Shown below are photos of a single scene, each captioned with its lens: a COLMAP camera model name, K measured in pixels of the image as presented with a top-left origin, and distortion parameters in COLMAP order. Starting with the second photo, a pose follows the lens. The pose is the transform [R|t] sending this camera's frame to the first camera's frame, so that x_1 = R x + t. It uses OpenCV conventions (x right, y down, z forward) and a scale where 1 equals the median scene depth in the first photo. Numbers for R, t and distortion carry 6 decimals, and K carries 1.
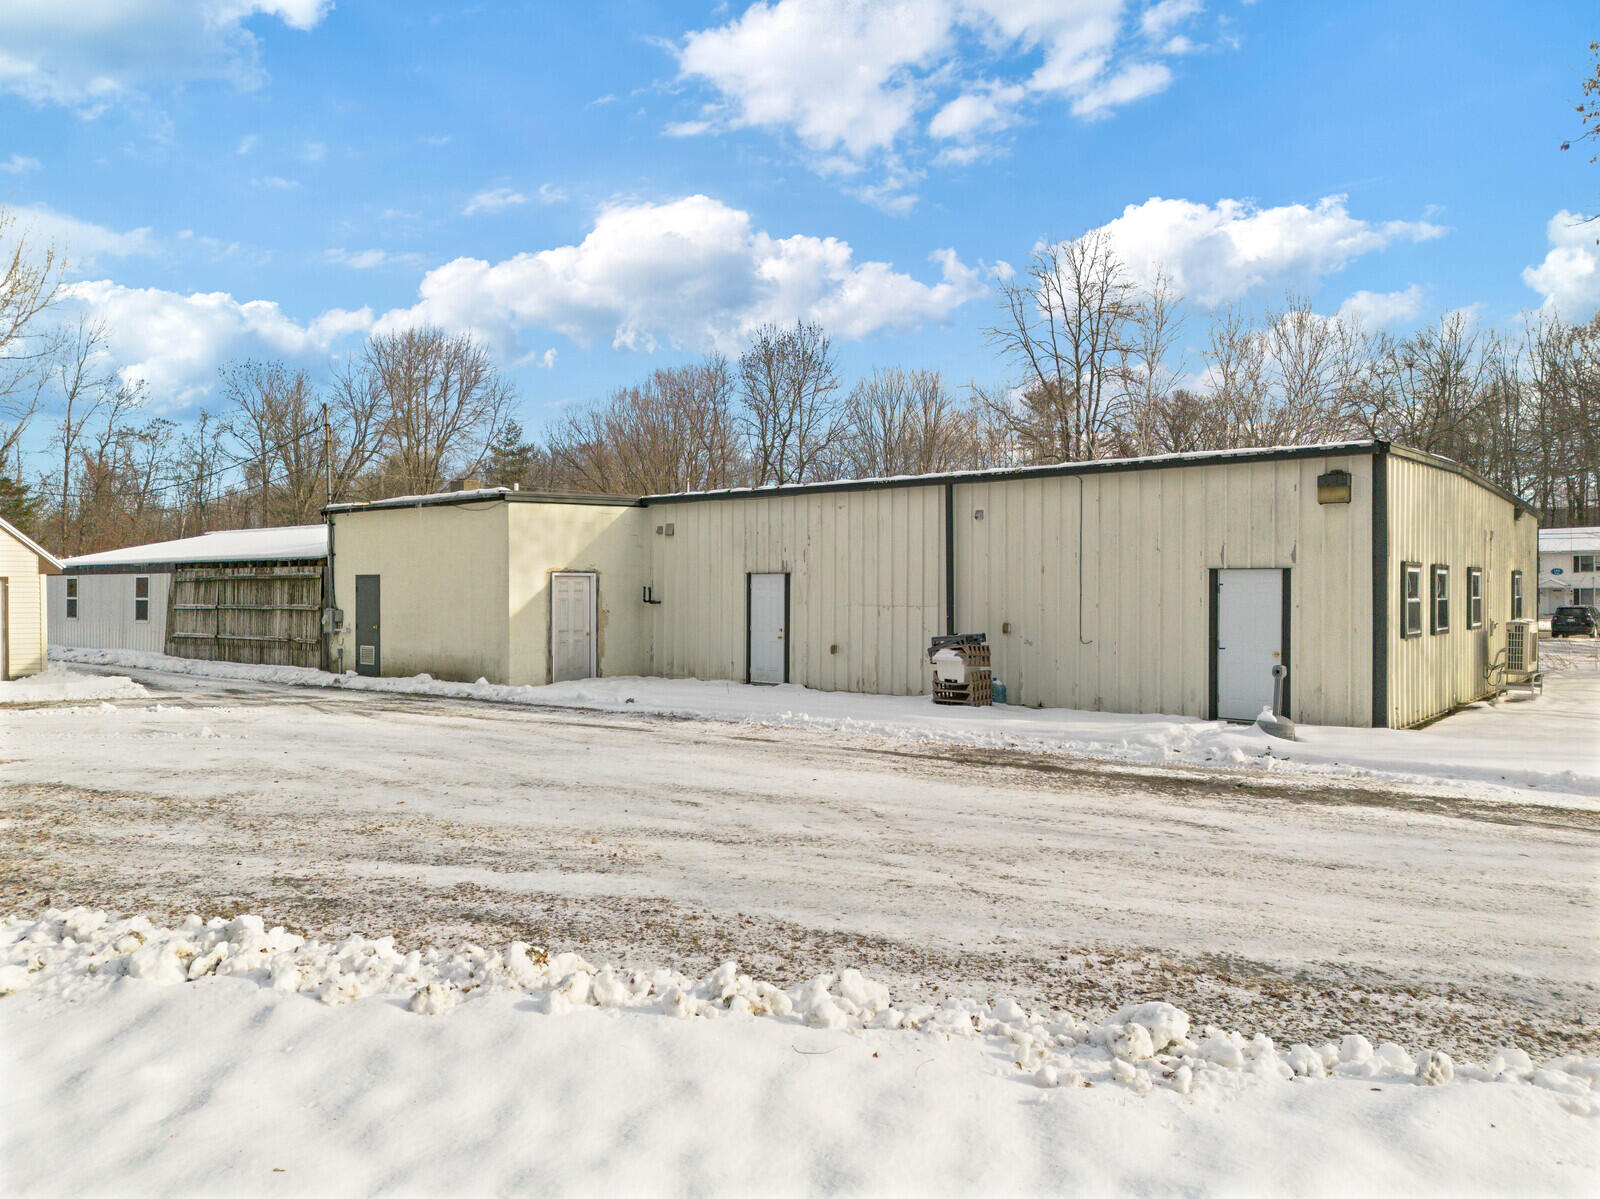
lens RADIAL K [[1100.3, 0, 796.4], [0, 1100.3, 593.0], [0, 0, 1]] dist [0.001600, -0.001657]
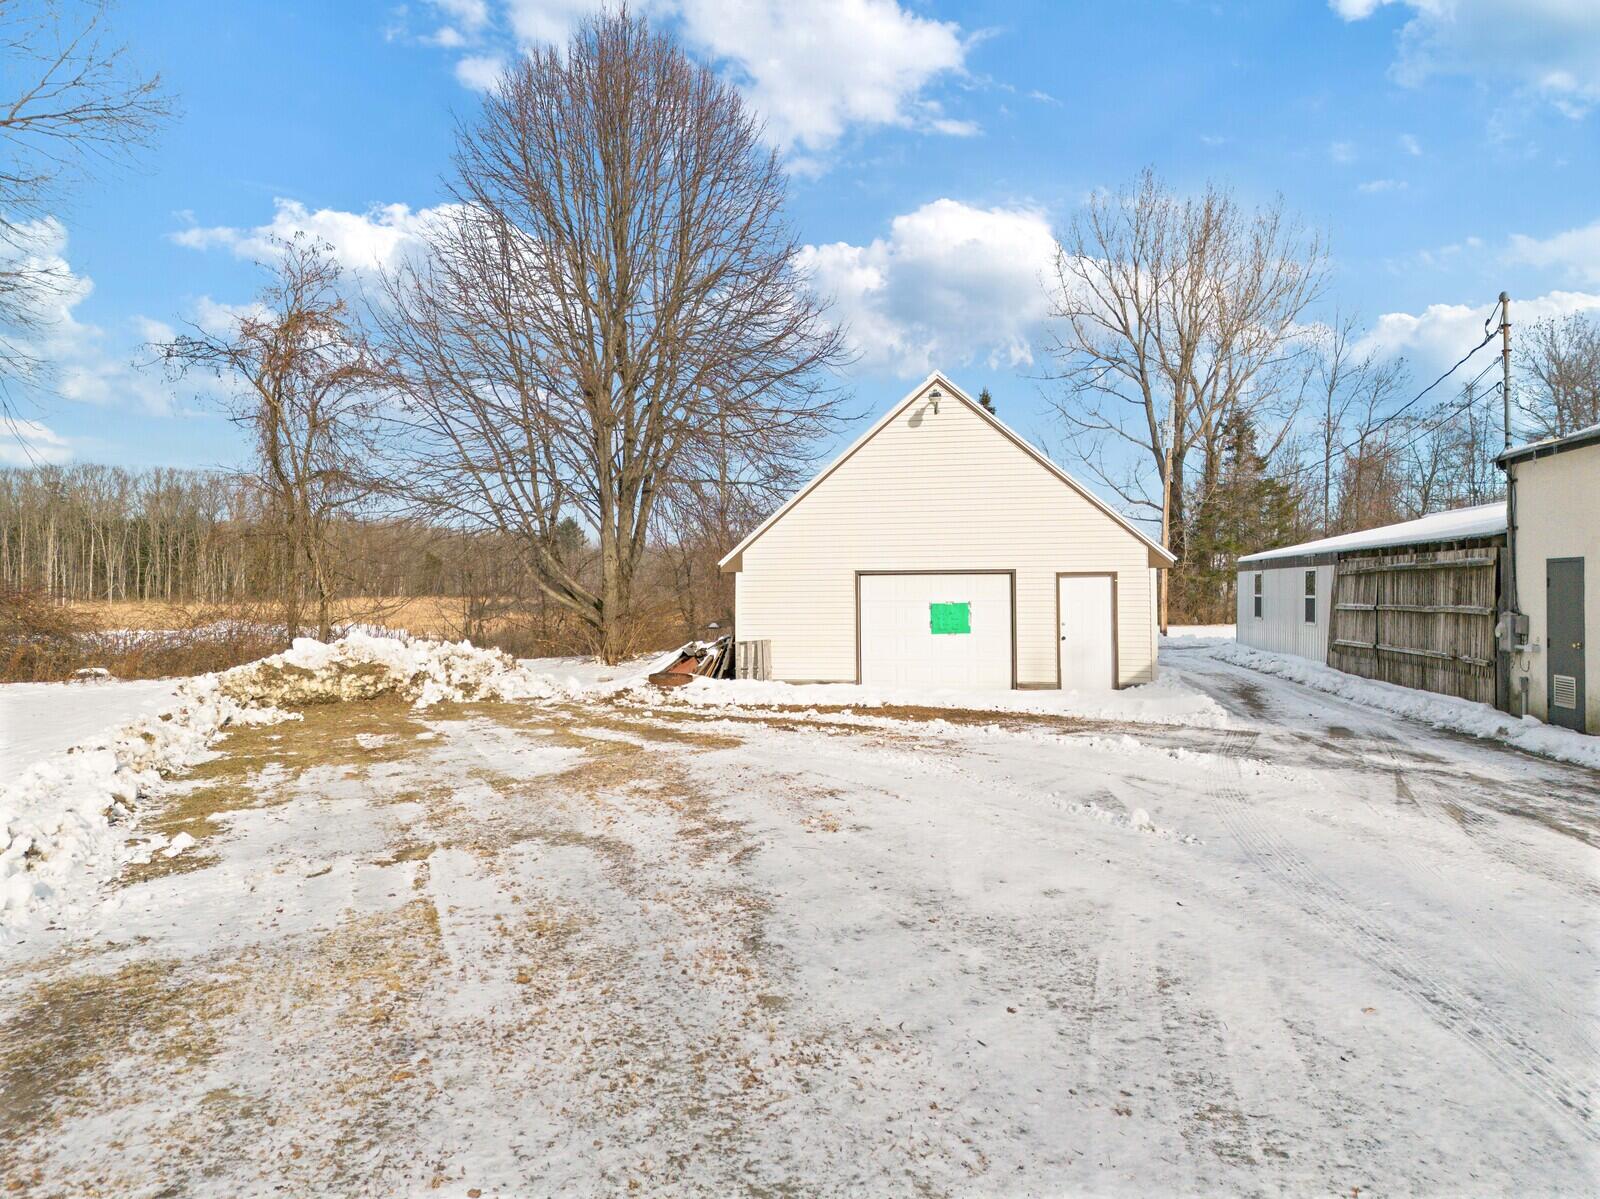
lens RADIAL K [[1100.3, 0, 796.4], [0, 1100.3, 593.0], [0, 0, 1]] dist [0.001600, -0.001657]
pose [[0.470572, -0.000385, -0.882361, -0.052985], [0.002544, 0.999996, 0.000920, 0.000905], [0.882358, -0.002678, 0.470572, 0.323551]]
